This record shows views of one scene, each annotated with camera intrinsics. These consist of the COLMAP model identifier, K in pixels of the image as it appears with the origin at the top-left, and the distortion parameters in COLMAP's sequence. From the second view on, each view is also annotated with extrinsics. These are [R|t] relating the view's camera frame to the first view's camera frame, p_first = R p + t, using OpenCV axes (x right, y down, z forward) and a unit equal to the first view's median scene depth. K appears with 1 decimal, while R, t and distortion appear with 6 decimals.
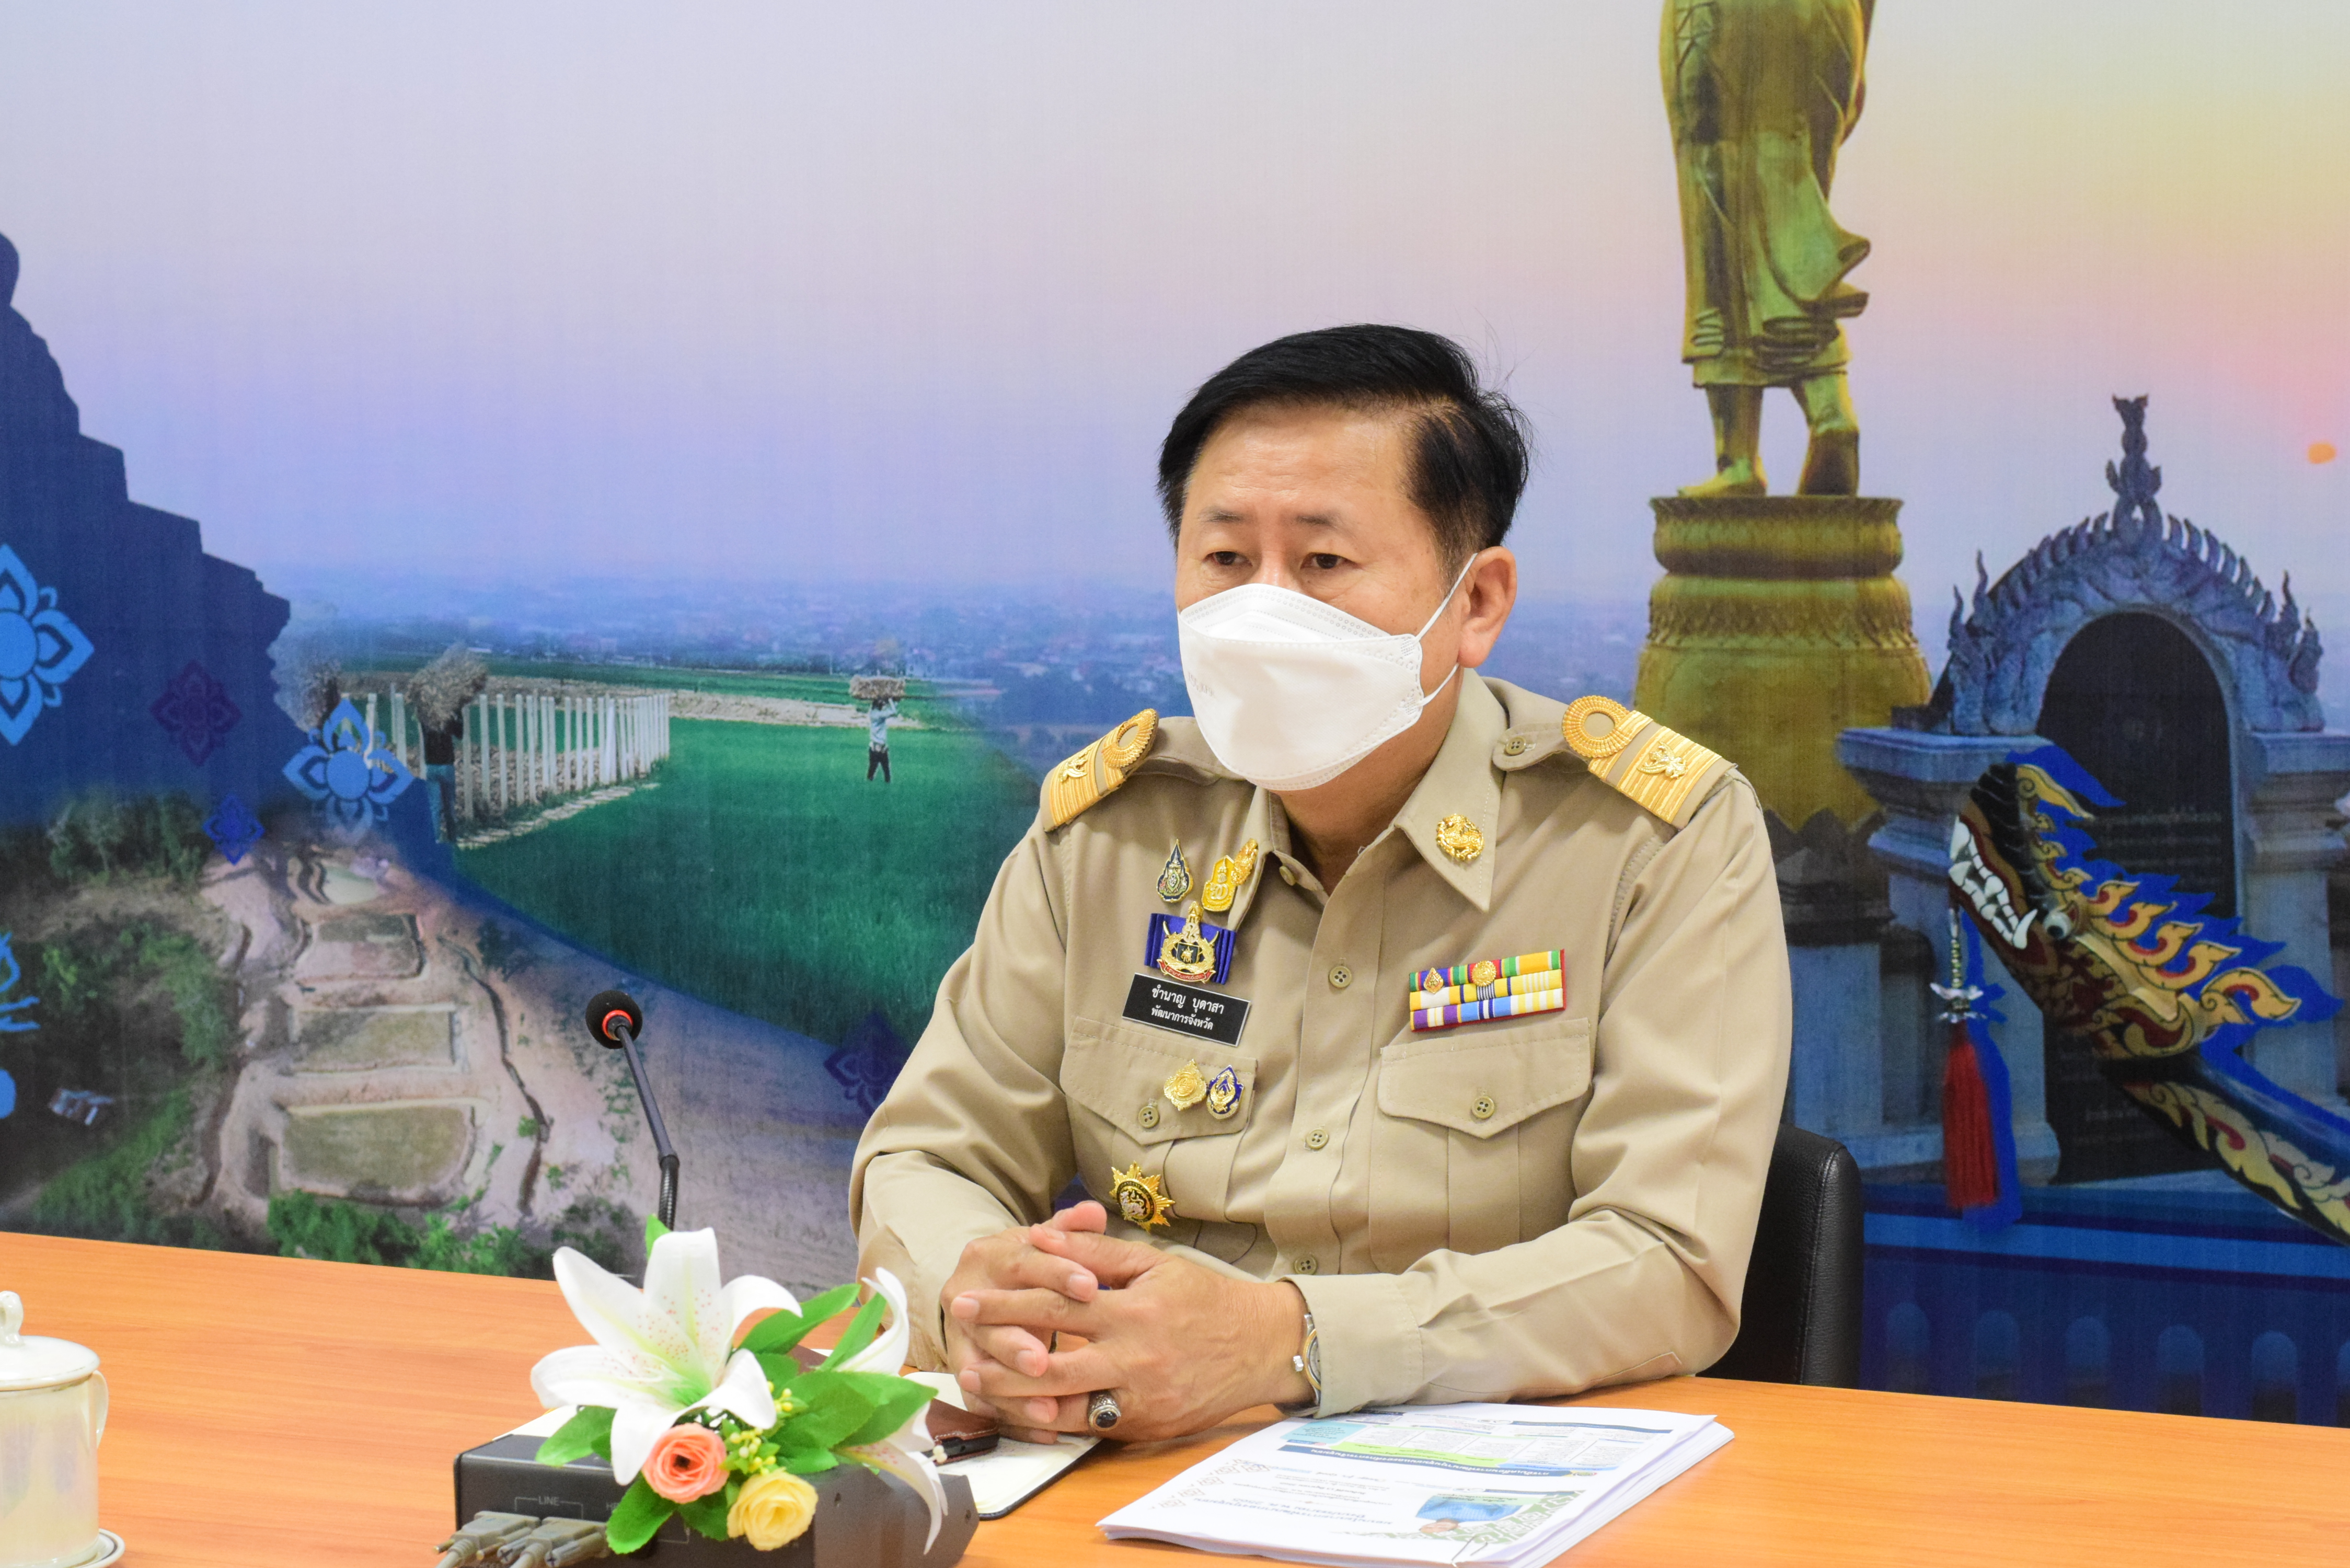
lens RADIAL K [[5085.2, 0, 1175.0], [0, 5085.2, 784.0], [0, 0, 1]] dist [-0.004913, -0.047252]
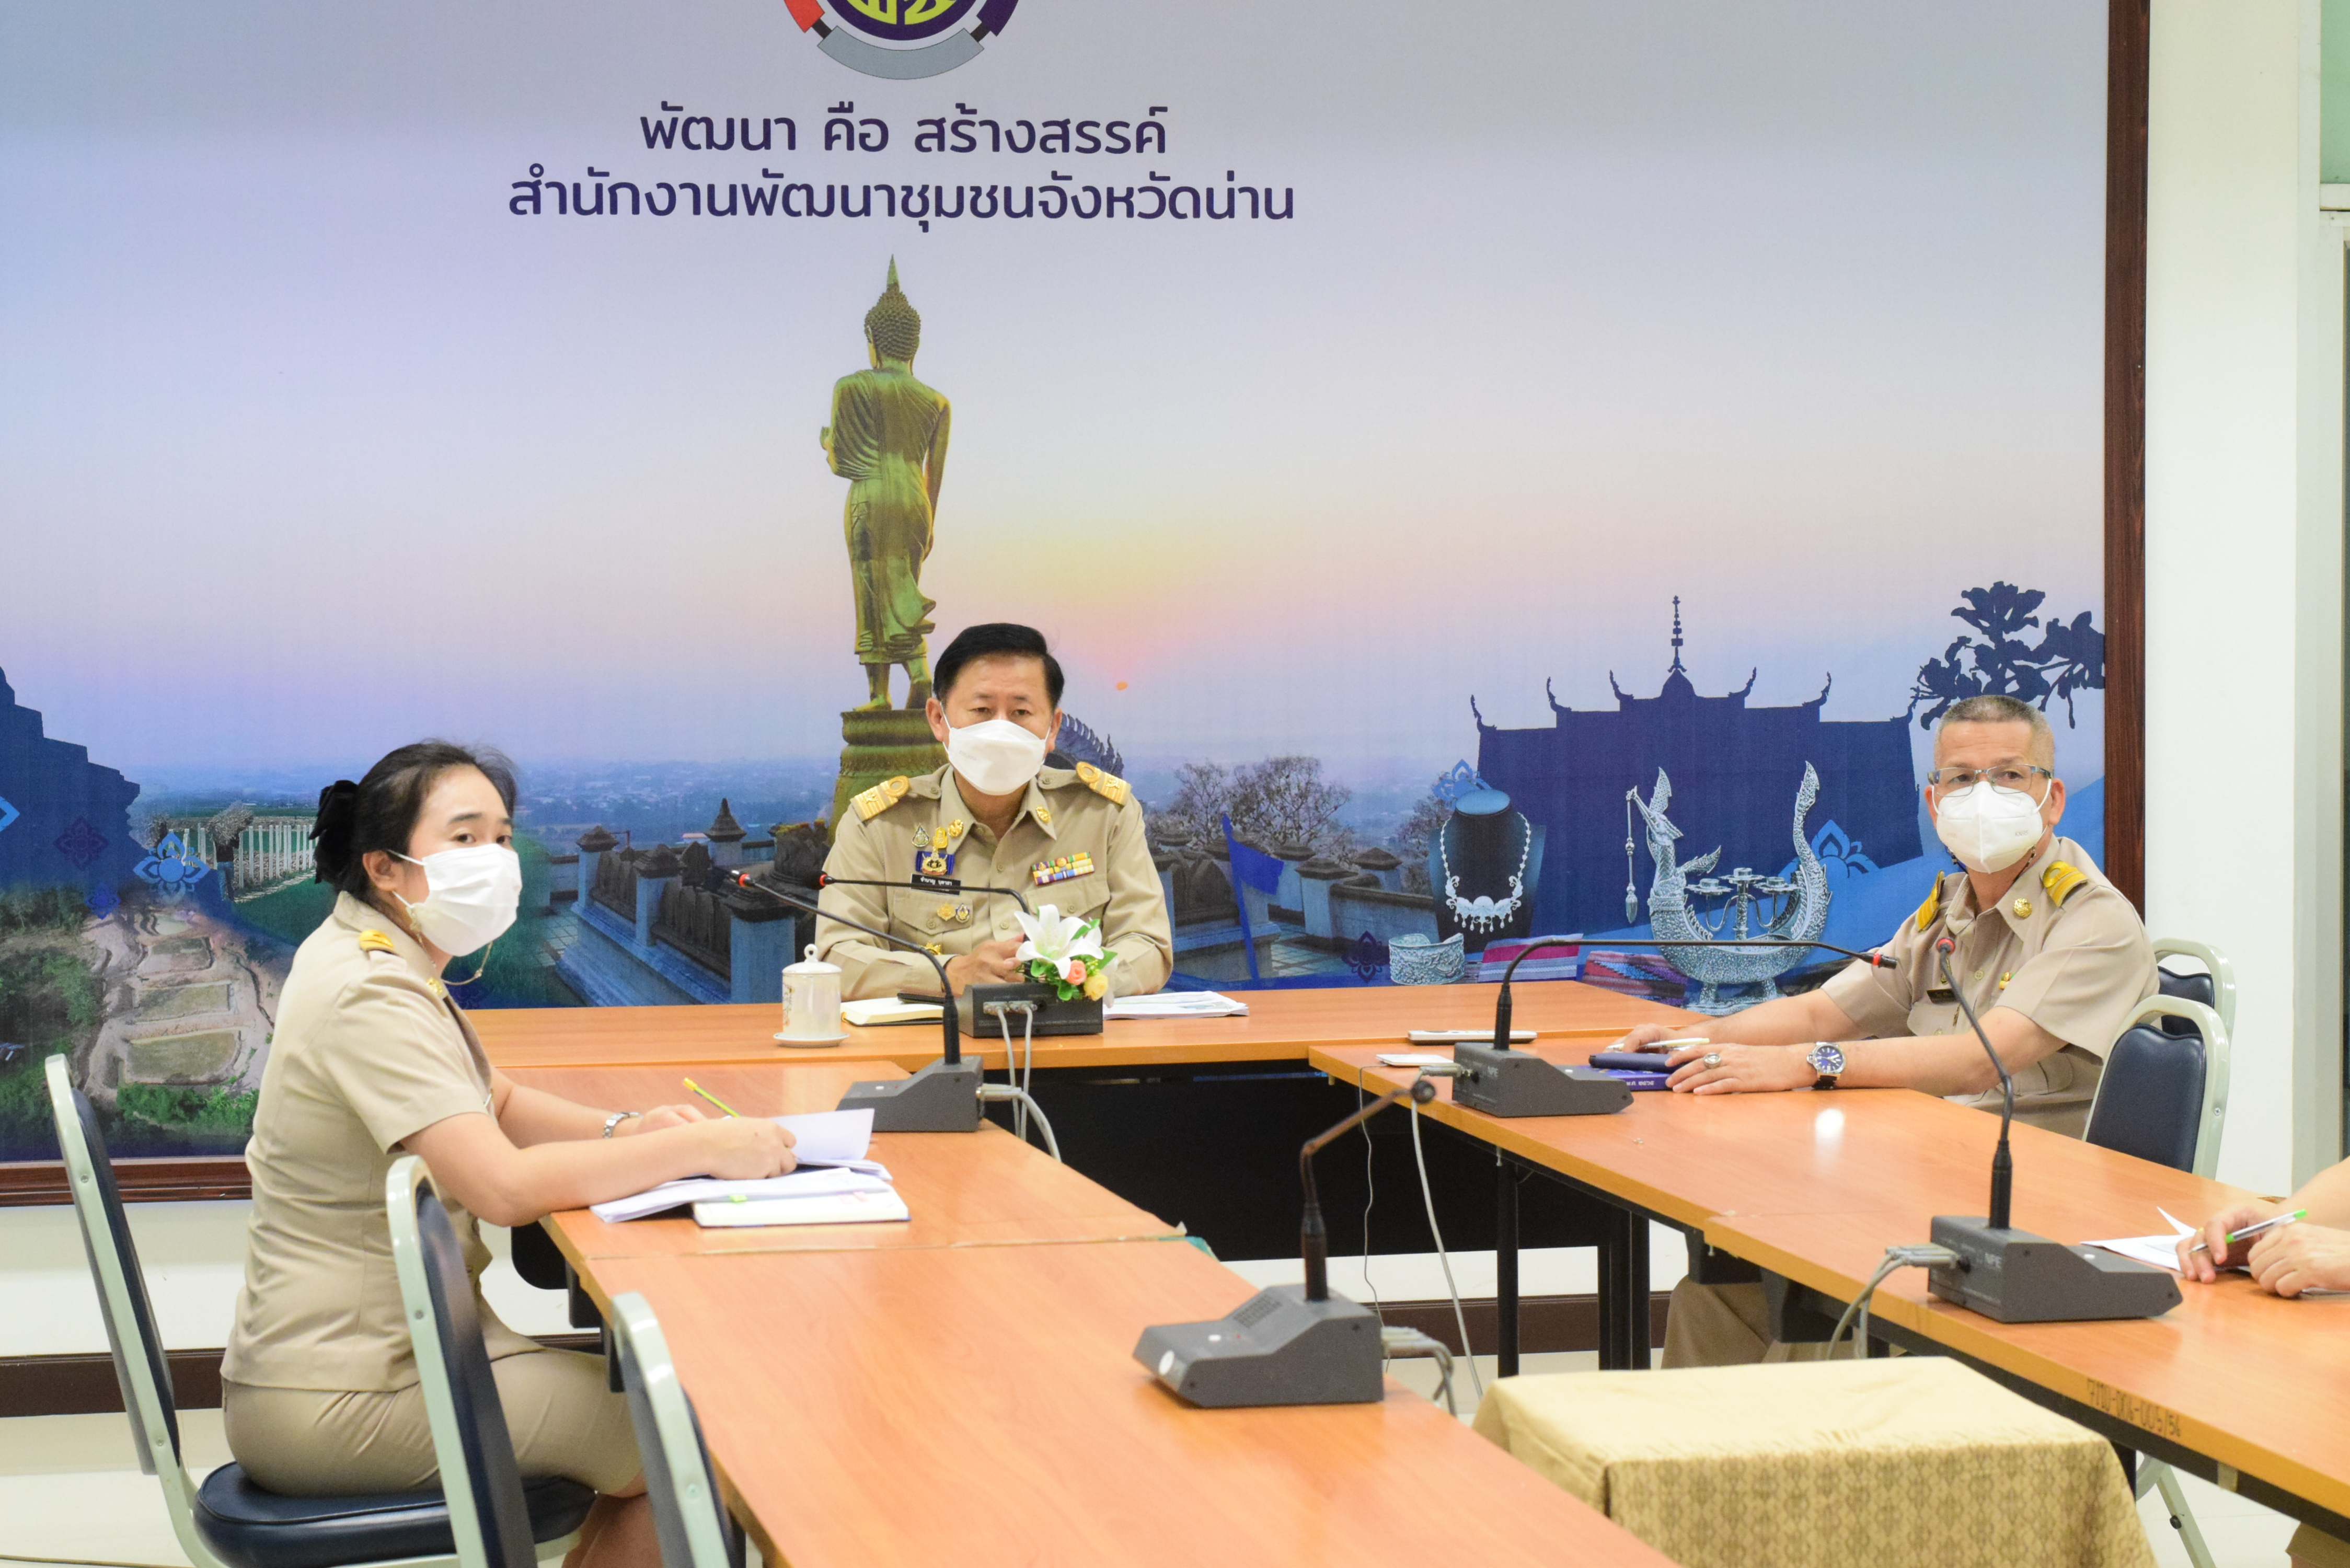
lens RADIAL K [[5085.2, 0, 1175.0], [0, 5085.2, 784.0], [0, 0, 1]] dist [-0.004913, -0.047252]
pose [[0.830675, -0.024298, 0.556227, -0.955885], [0.065647, 0.996353, -0.054514, 0.100674], [-0.552873, 0.081798, 0.829241, -0.897661]]
